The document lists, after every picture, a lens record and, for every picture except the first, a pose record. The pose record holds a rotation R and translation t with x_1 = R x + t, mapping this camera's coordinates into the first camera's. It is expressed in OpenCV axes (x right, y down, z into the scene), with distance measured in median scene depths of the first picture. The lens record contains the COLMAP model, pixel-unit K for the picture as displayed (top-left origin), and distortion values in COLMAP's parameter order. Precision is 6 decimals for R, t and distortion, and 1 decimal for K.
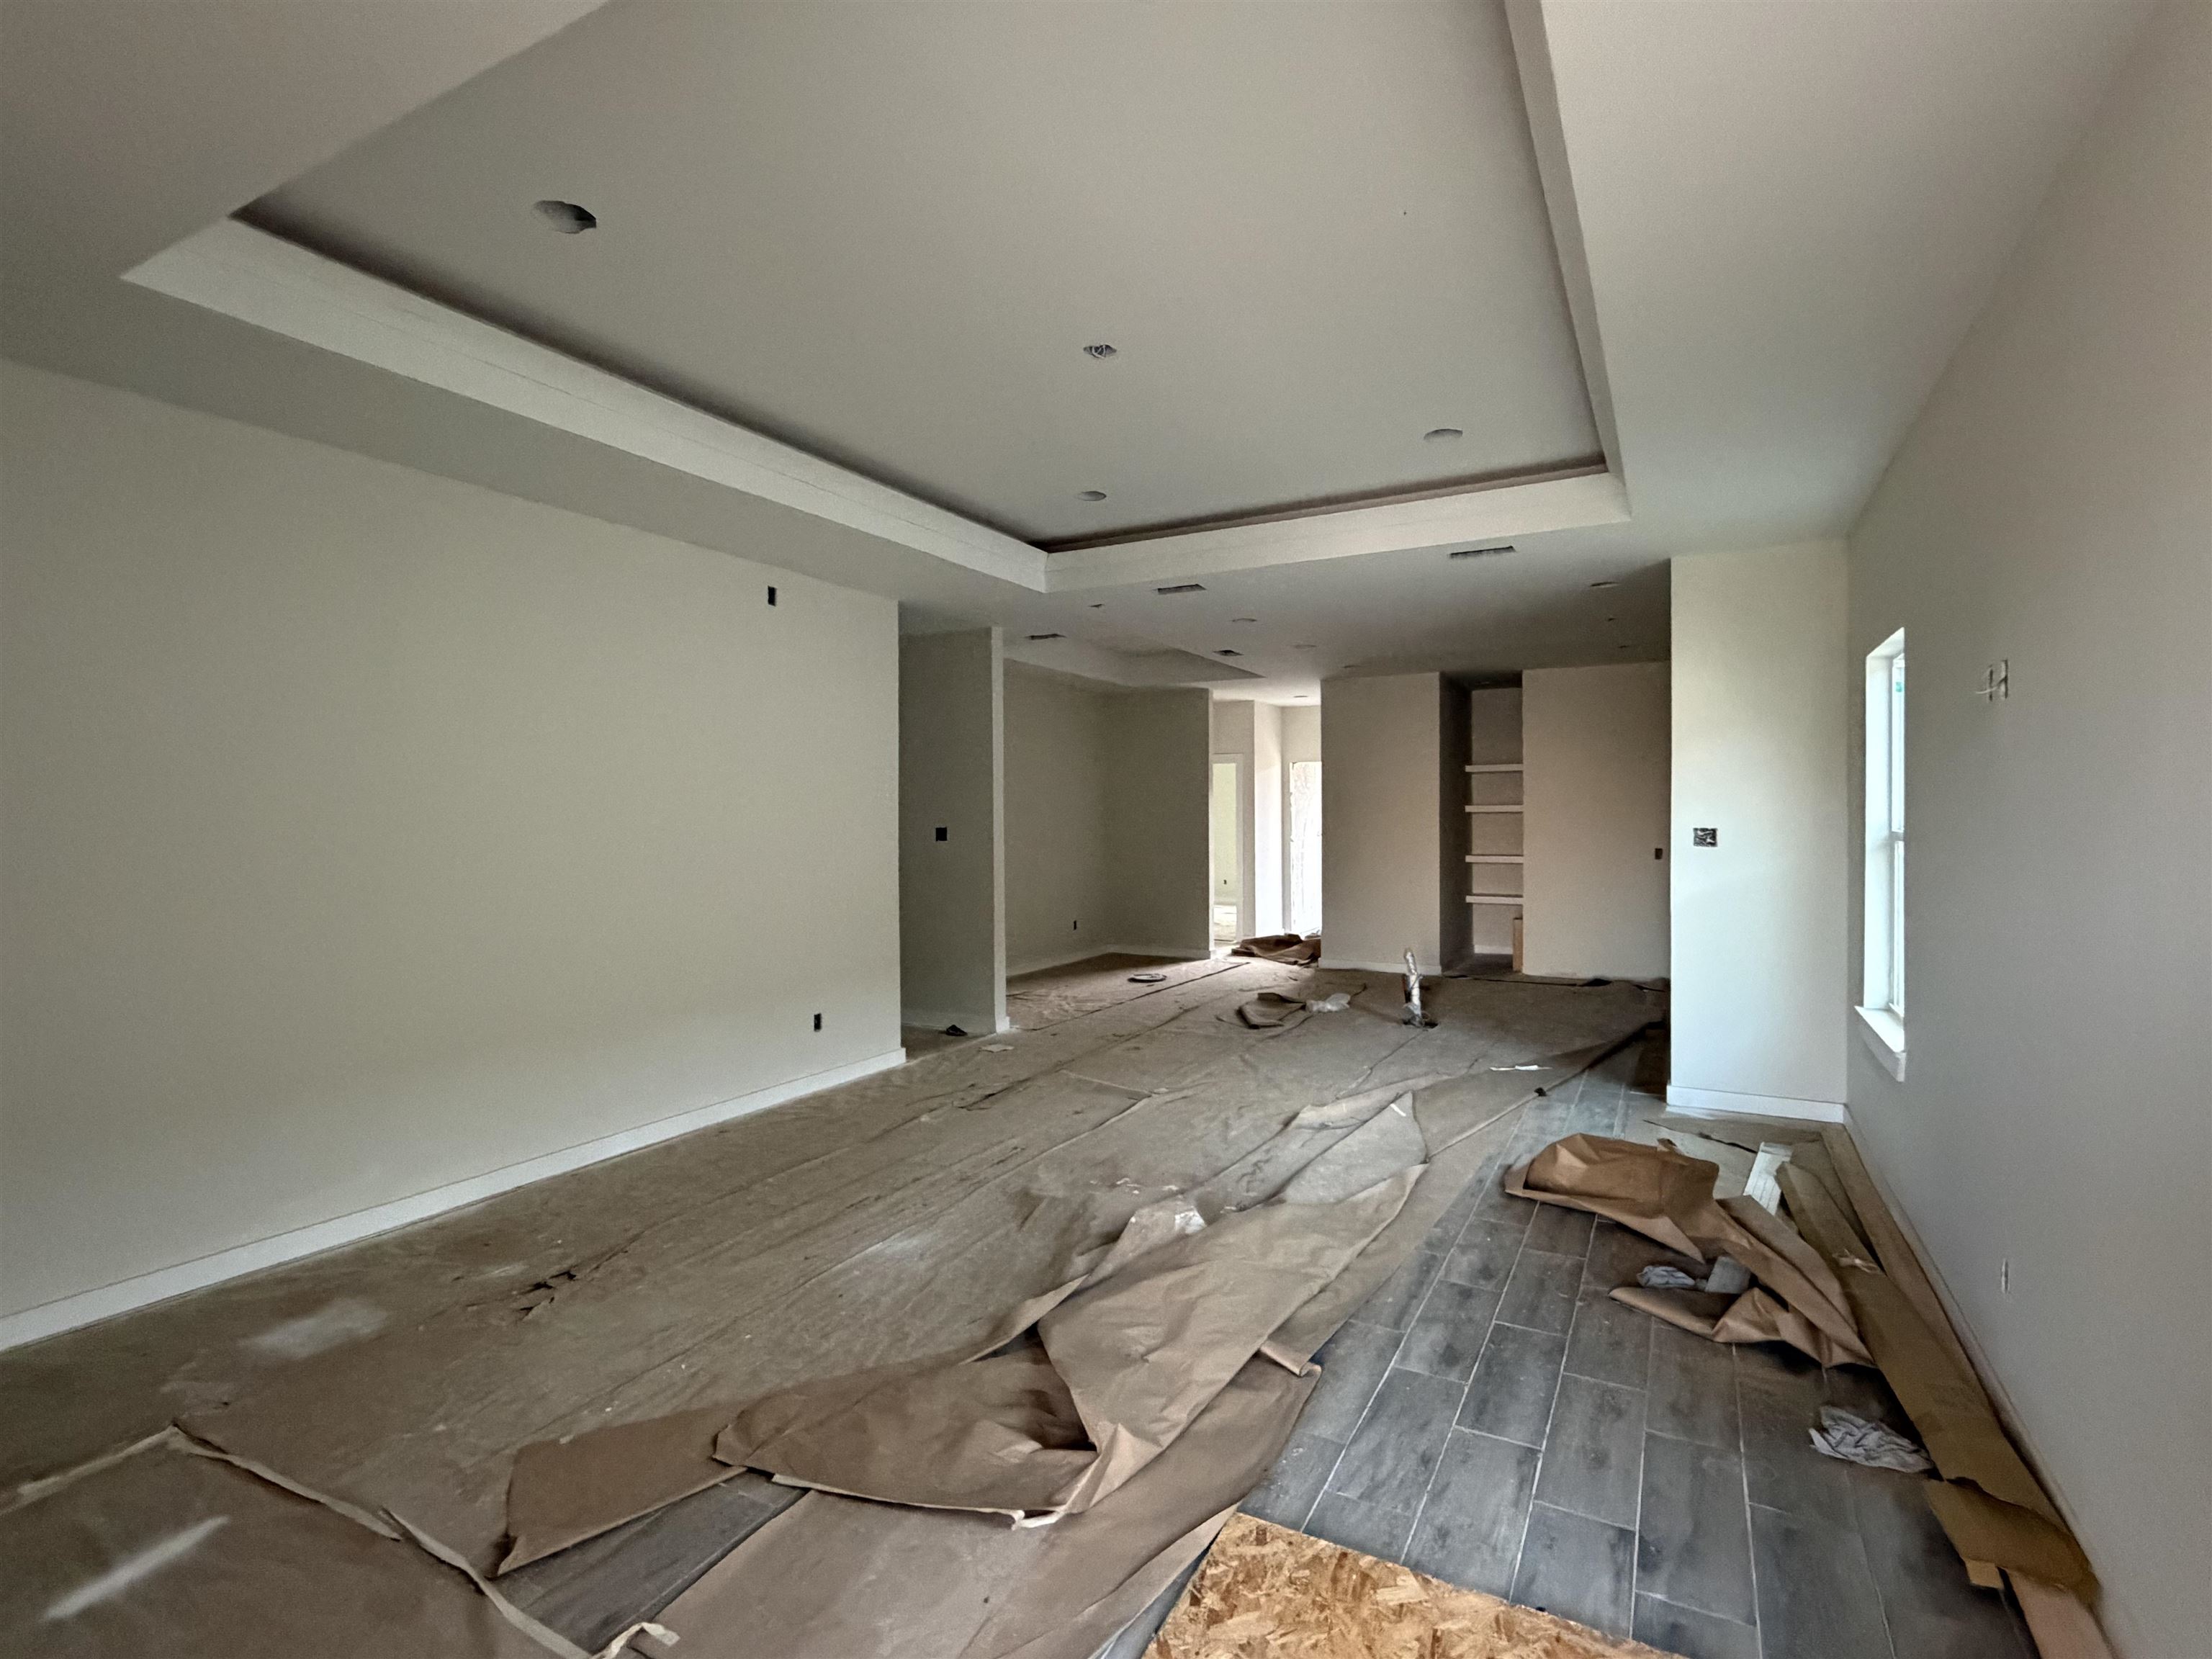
lens RADIAL K [[1074.9, 0, 1106.0], [0, 1074.9, 829.5], [0, 0, 1]] dist [0.000040, -0.000002]
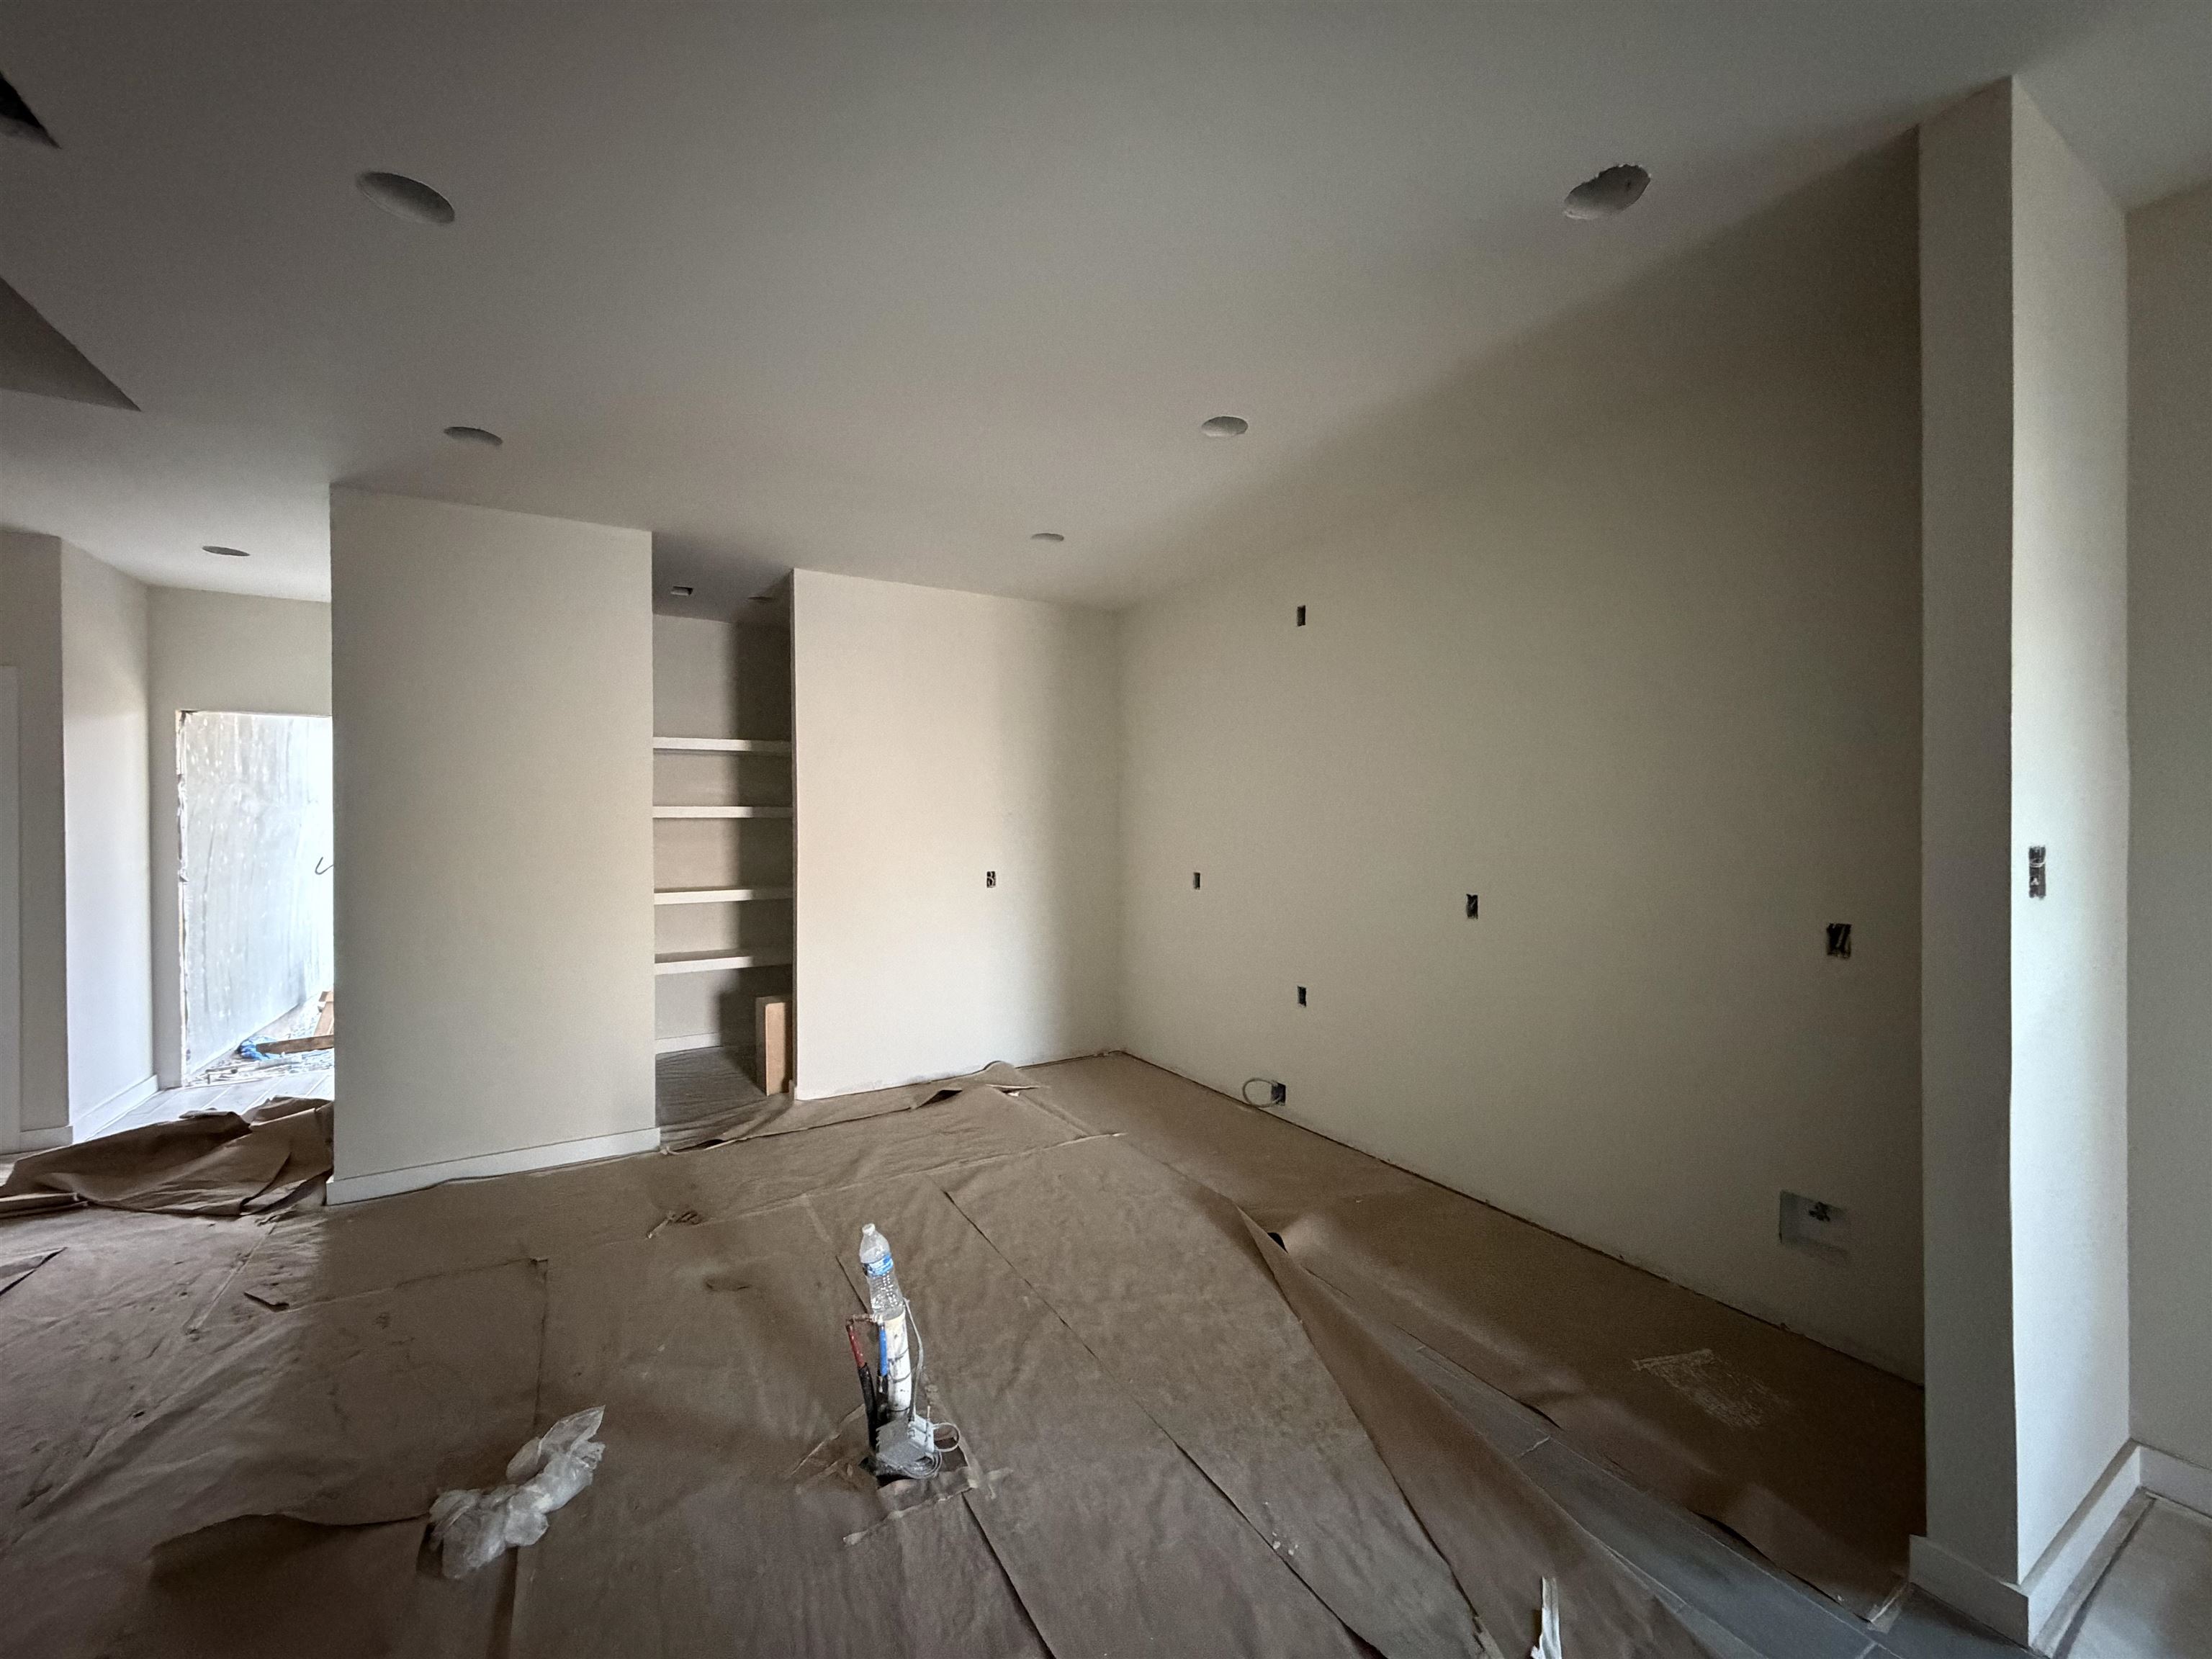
lens RADIAL K [[892.0, 0, 1106.0], [0, 892.0, 829.5], [0, 0, 1]] dist [0.000418, 0.000006]
pose [[0.506742, 0.000919, 0.862097, 0.054990], [0.017345, 0.999786, -0.011262, -0.001654], [-0.861923, 0.020660, 0.506617, 0.554346]]
